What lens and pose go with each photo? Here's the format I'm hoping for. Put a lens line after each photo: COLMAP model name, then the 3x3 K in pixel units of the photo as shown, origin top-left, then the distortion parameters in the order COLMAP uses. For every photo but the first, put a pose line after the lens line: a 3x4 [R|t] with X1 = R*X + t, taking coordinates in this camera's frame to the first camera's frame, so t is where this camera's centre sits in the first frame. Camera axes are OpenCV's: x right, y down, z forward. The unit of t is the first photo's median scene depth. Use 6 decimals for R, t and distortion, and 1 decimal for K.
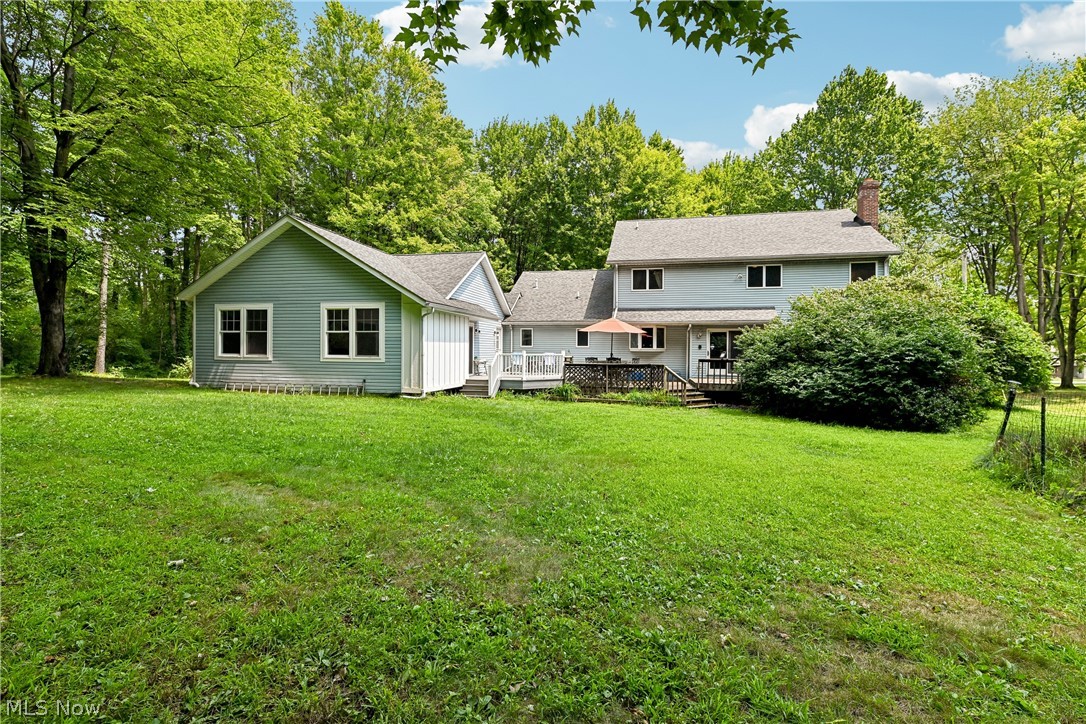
lens RADIAL K [[489.4, 0, 538.4], [0, 489.4, 355.4], [0, 0, 1]] dist [0.002069, -0.000799]
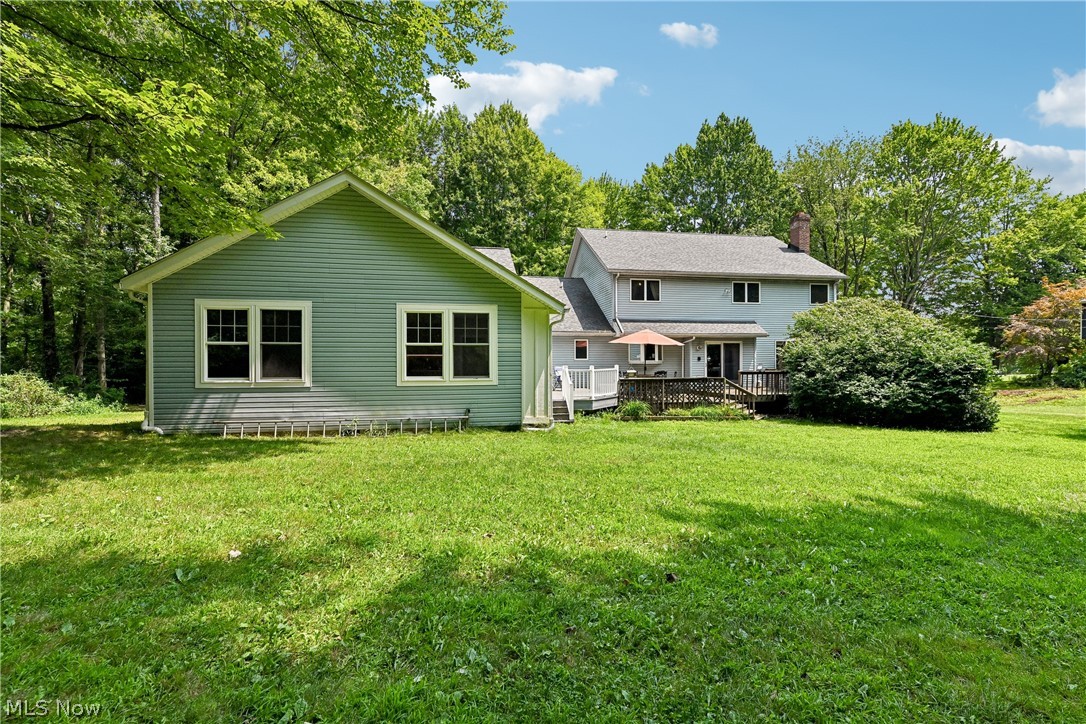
lens RADIAL K [[489.4, 0, 543.8], [0, 489.4, 367.4], [0, 0, 1]] dist [0.002069, -0.000799]
pose [[0.921269, -0.015287, 0.388626, -0.496533], [0.013245, 0.999881, 0.007933, -0.016497], [-0.388701, -0.002162, 0.921362, 0.250155]]
